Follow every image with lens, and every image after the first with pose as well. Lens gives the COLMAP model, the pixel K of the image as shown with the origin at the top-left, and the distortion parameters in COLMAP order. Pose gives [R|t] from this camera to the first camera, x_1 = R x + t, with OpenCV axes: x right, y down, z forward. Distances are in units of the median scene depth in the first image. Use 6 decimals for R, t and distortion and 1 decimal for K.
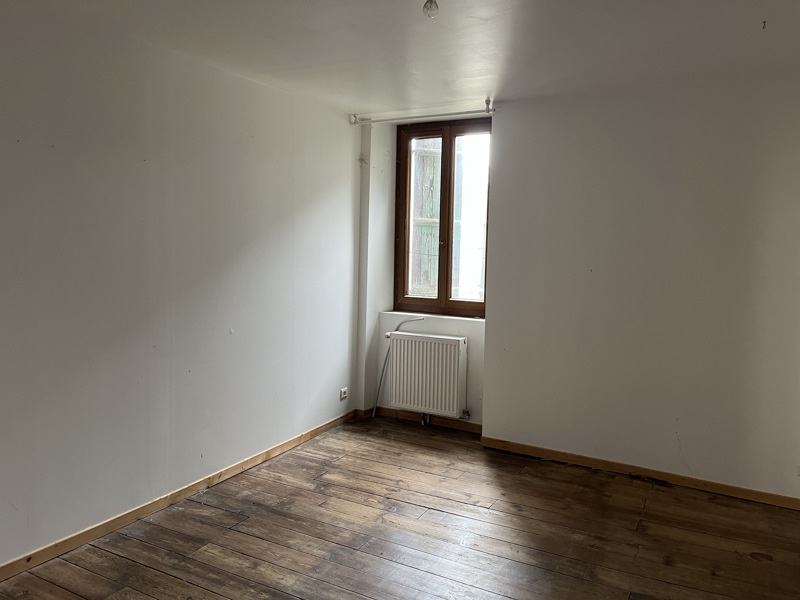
lens RADIAL K [[604.5, 0, 401.1], [0, 604.5, 296.6], [0, 0, 1]] dist [0.041480, -0.039209]
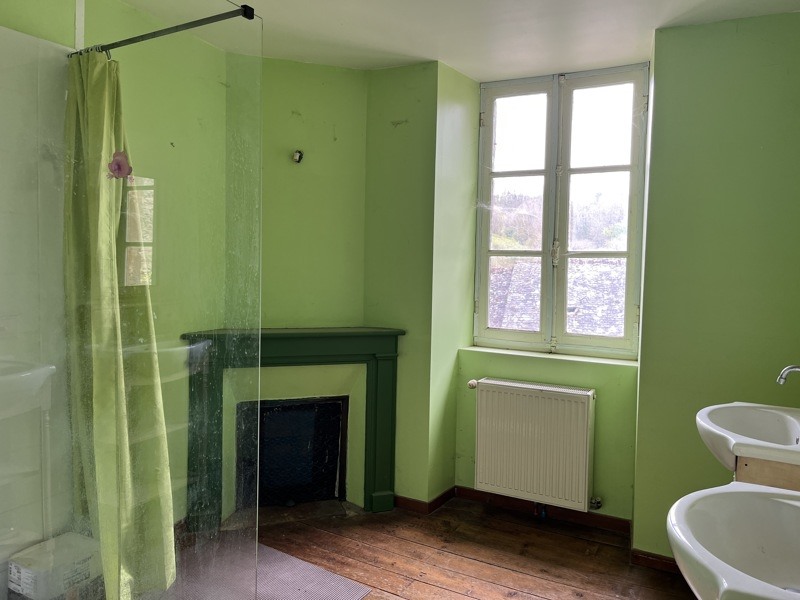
lens RADIAL K [[604.5, 0, 399.2], [0, 604.5, 302.3], [0, 0, 1]] dist [0.041480, -0.039209]
pose [[0.999848, -0.008468, -0.015211, -0.093108], [0.008417, 0.999959, -0.003432, -0.026797], [0.015240, 0.003303, 0.999878, 0.320033]]
